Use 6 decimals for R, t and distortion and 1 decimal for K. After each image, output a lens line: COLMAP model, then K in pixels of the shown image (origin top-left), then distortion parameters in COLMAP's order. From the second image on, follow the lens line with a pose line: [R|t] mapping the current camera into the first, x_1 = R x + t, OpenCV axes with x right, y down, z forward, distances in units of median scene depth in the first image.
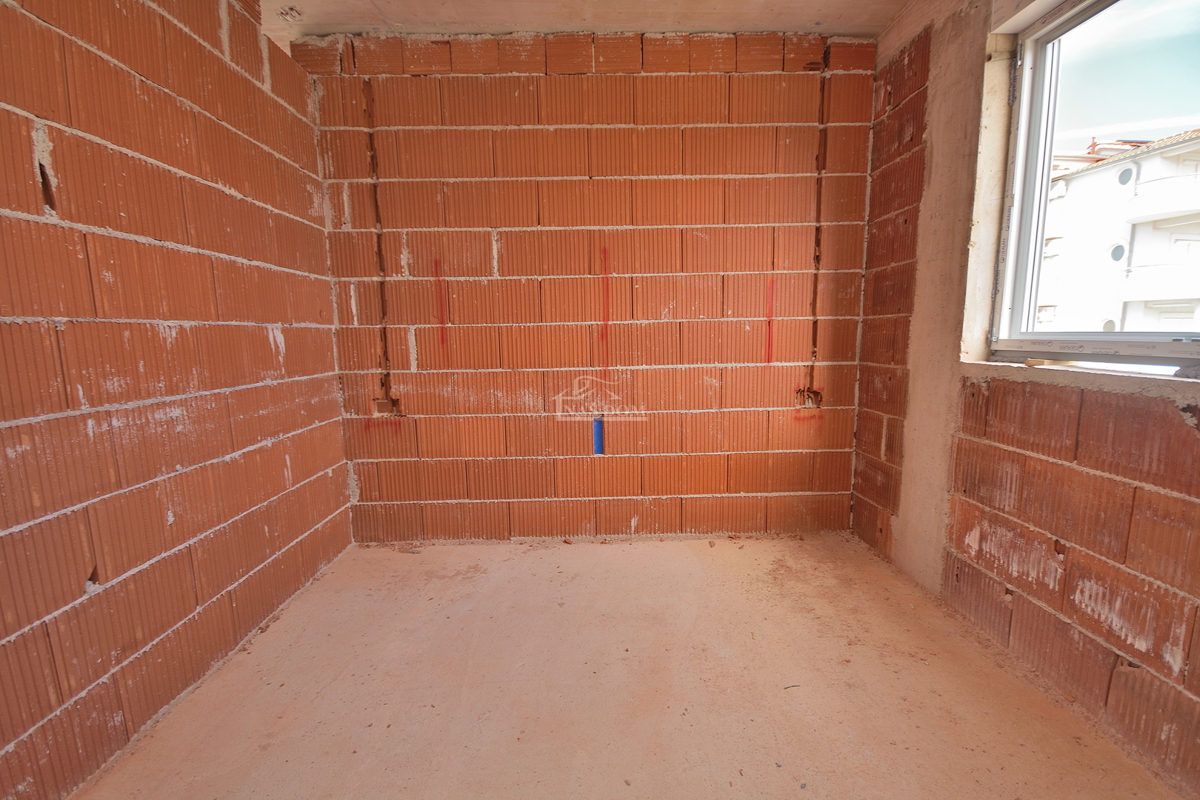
lens RADIAL K [[527.2, 0, 603.3], [0, 527.2, 409.6], [0, 0, 1]] dist [0.016142, -0.014116]
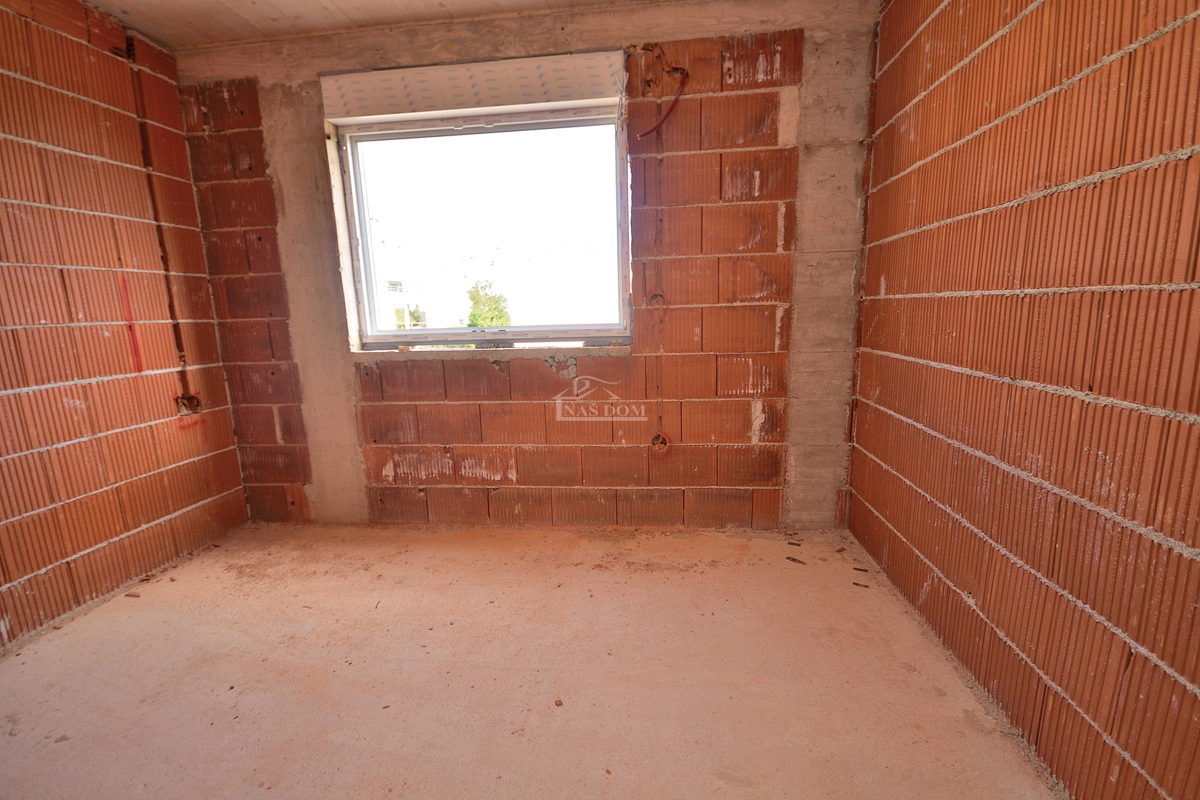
lens RADIAL K [[527.2, 0, 603.3], [0, 527.2, 409.6], [0, 0, 1]] dist [0.016142, -0.014116]
pose [[0.140932, -0.171116, 0.975119, -0.497383], [0.171390, 0.974295, 0.146201, -0.026469], [-0.975071, 0.146522, 0.166637, 0.111974]]
